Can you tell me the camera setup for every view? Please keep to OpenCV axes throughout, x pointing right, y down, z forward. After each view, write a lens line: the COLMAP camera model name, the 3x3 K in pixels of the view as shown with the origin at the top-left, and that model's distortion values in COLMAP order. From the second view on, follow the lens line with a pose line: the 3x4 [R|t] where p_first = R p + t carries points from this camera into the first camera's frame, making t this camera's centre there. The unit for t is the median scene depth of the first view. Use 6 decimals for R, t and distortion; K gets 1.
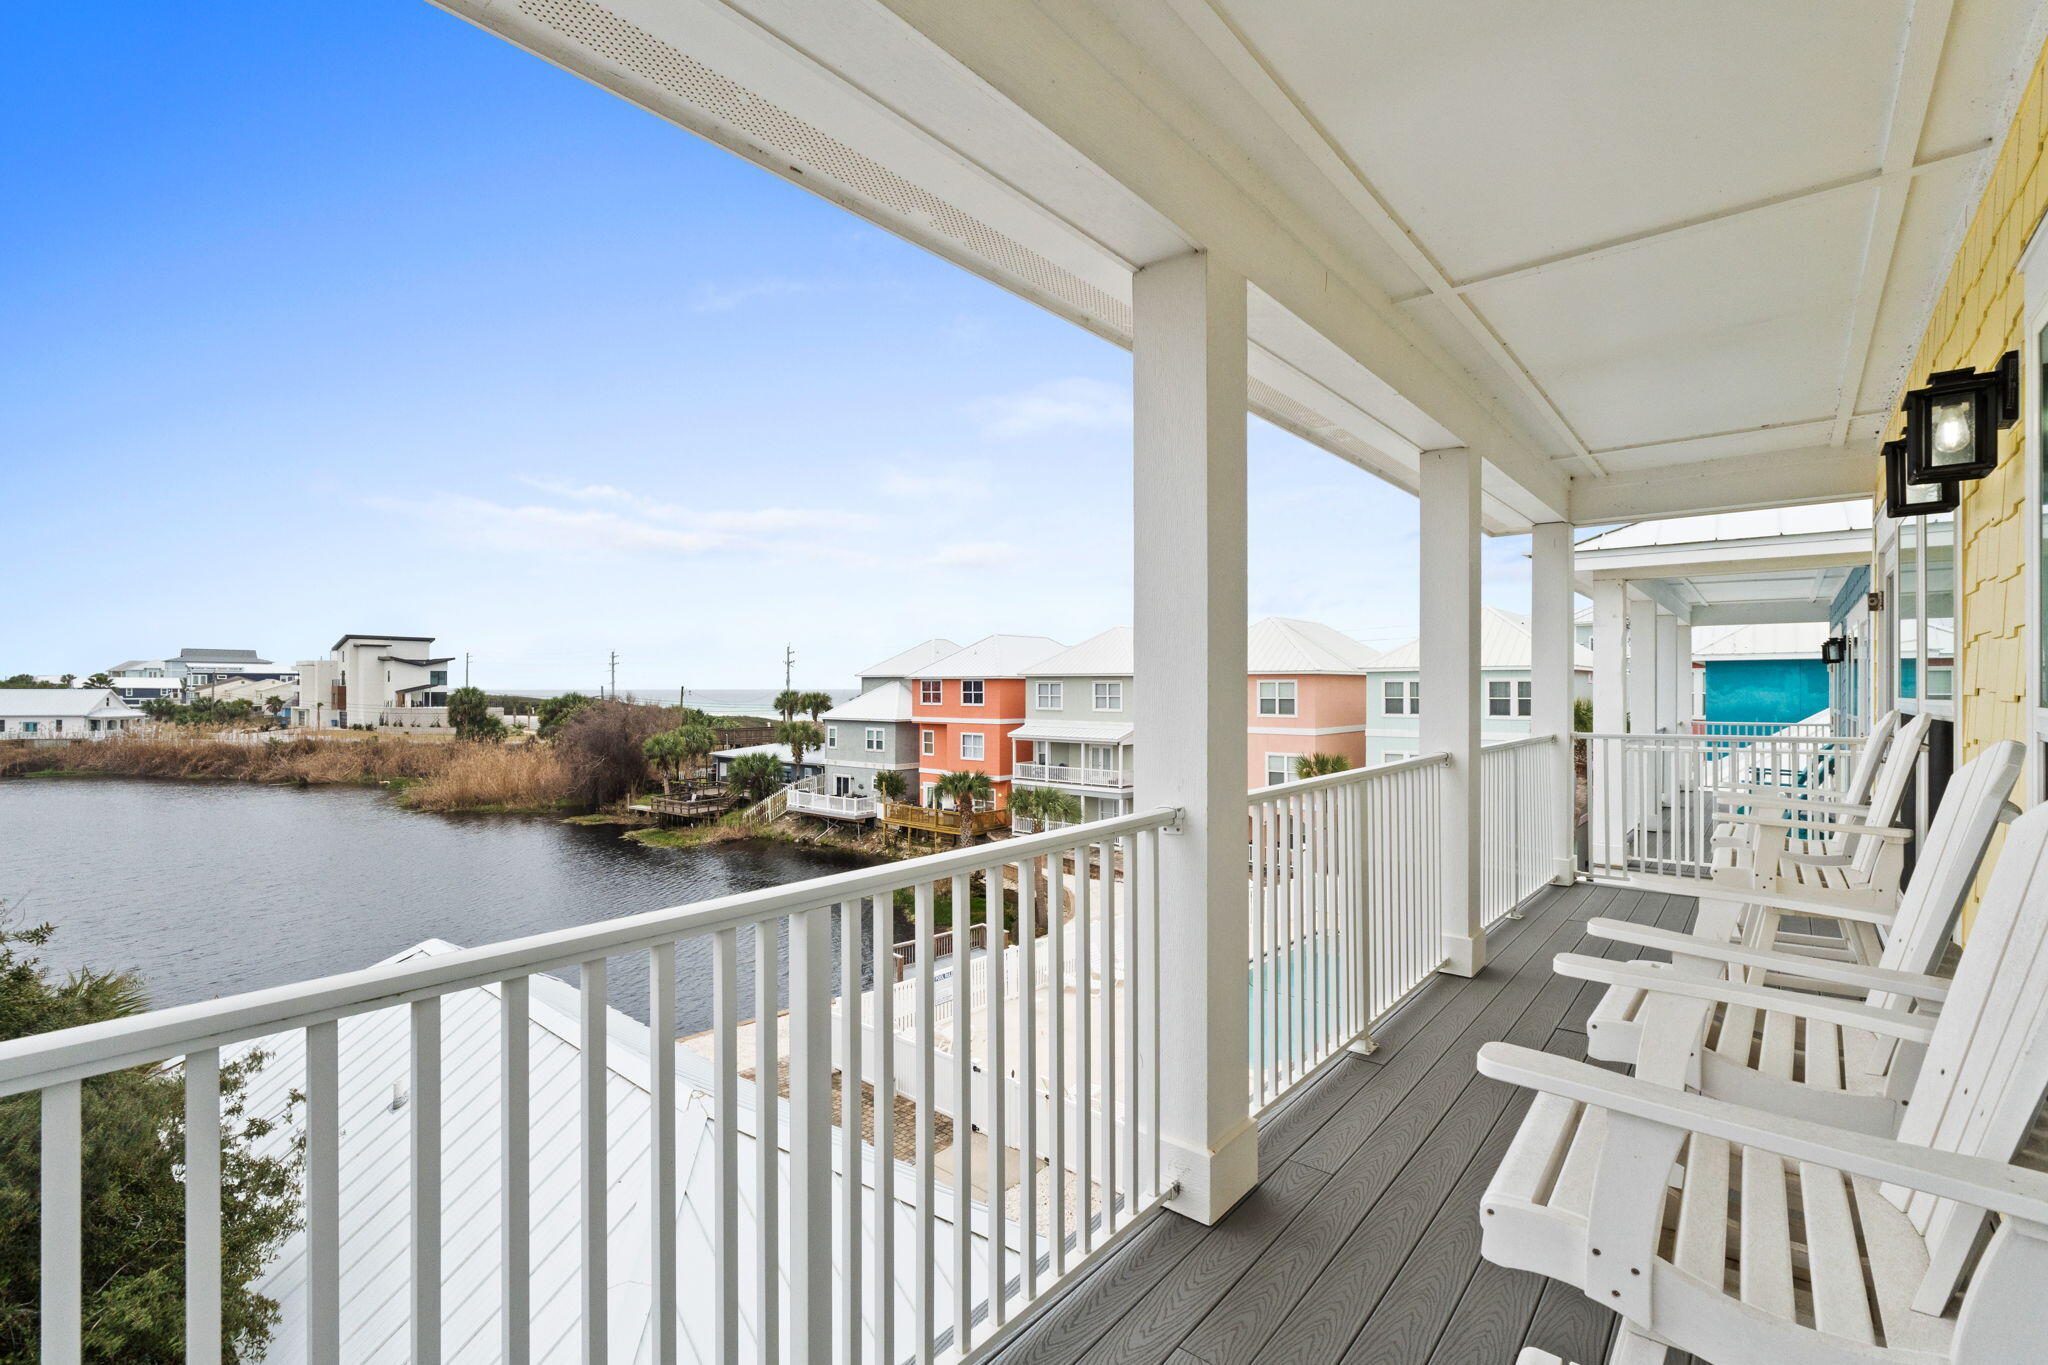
lens RADIAL K [[895.9, 0, 1027.8], [0, 895.9, 667.1], [0, 0, 1]] dist [-0.006481, -0.000127]
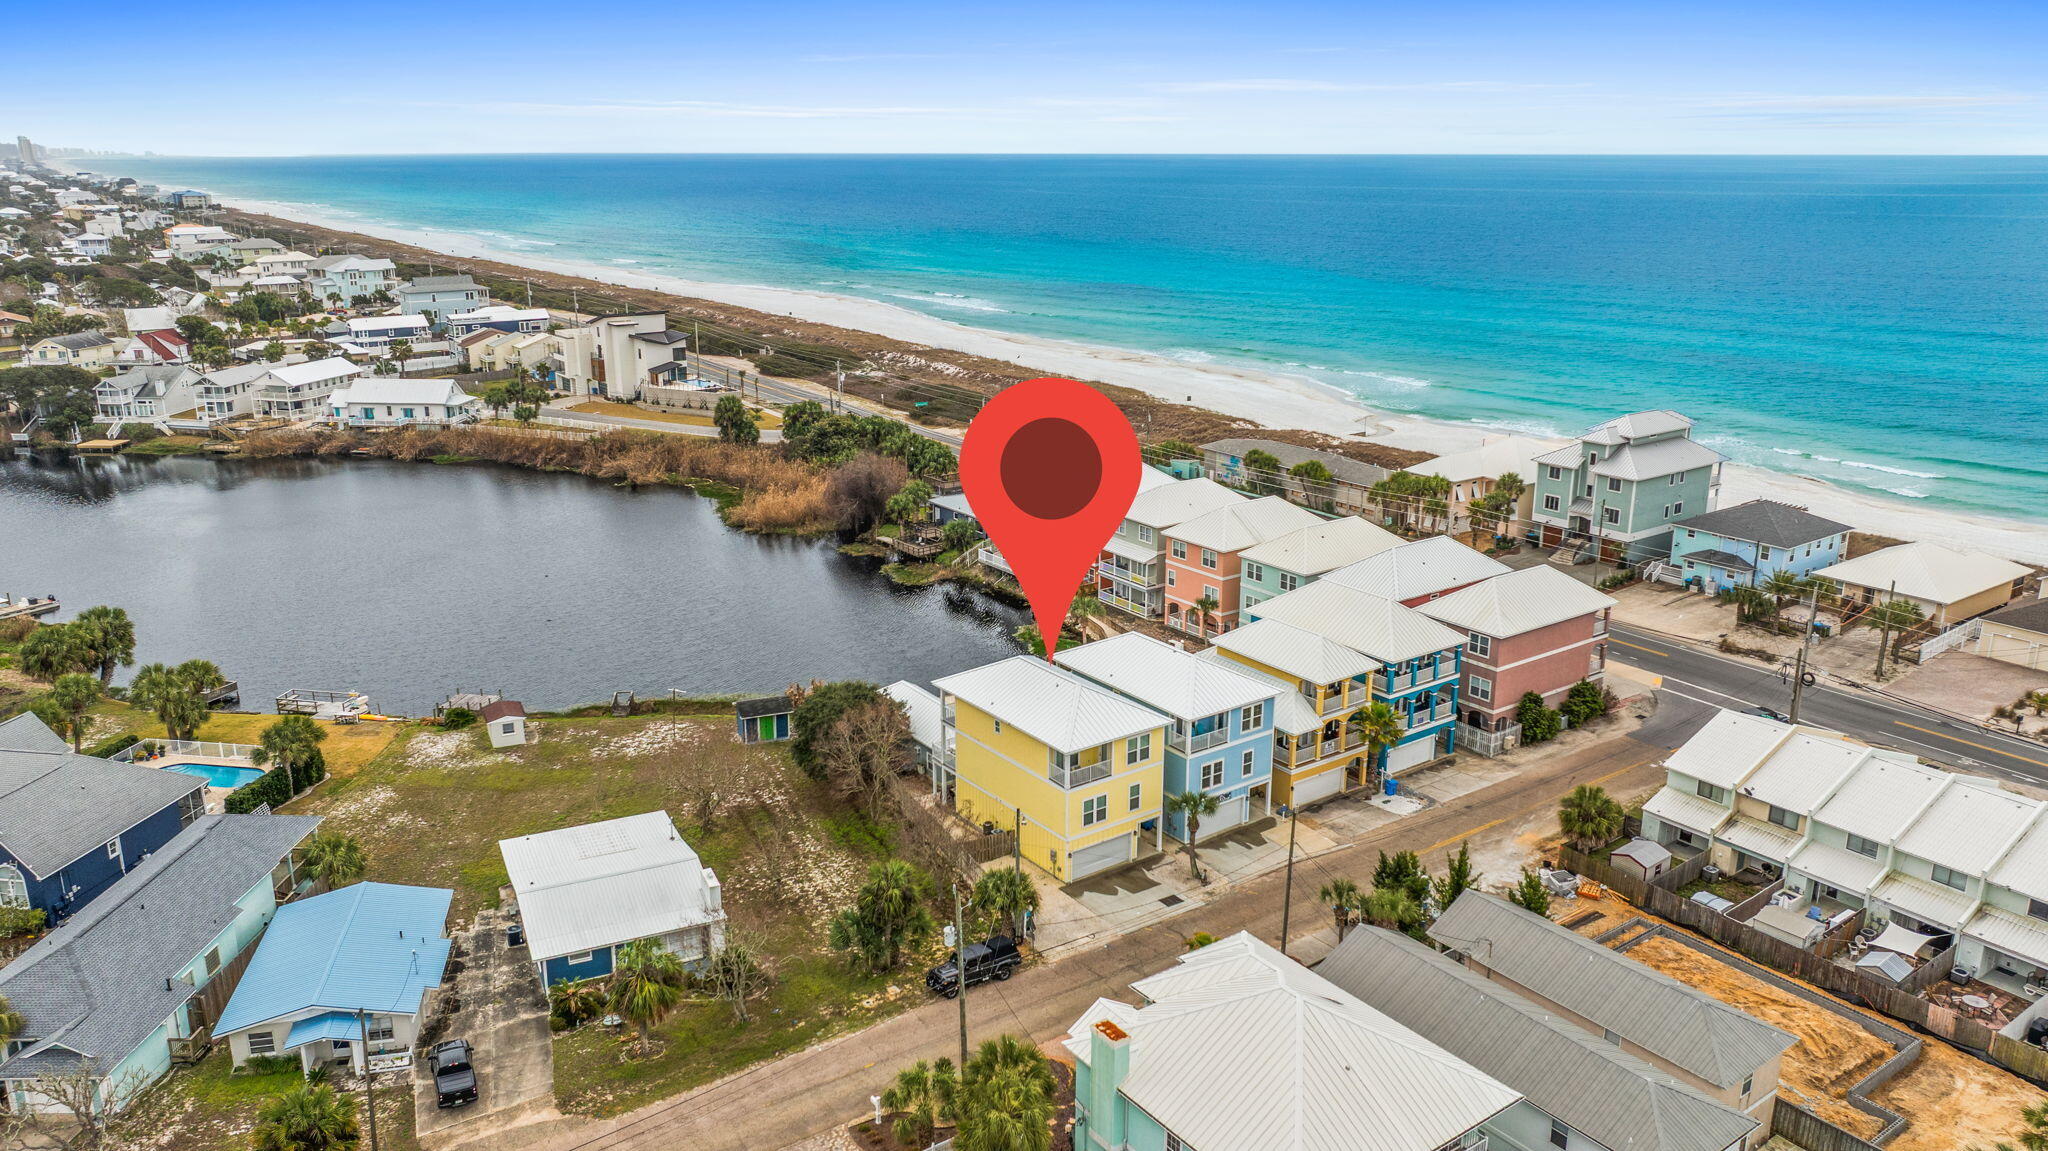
lens RADIAL K [[1381.8, 0, 1024.0], [0, 1381.8, 575.5], [0, 0, 1]] dist [-0.005530, -0.000456]
pose [[0.967578, 0.065529, -0.243925, 0.212895], [0.010053, 0.955001, 0.296432, -0.282817], [0.252373, -0.289274, 0.923379, -0.650002]]
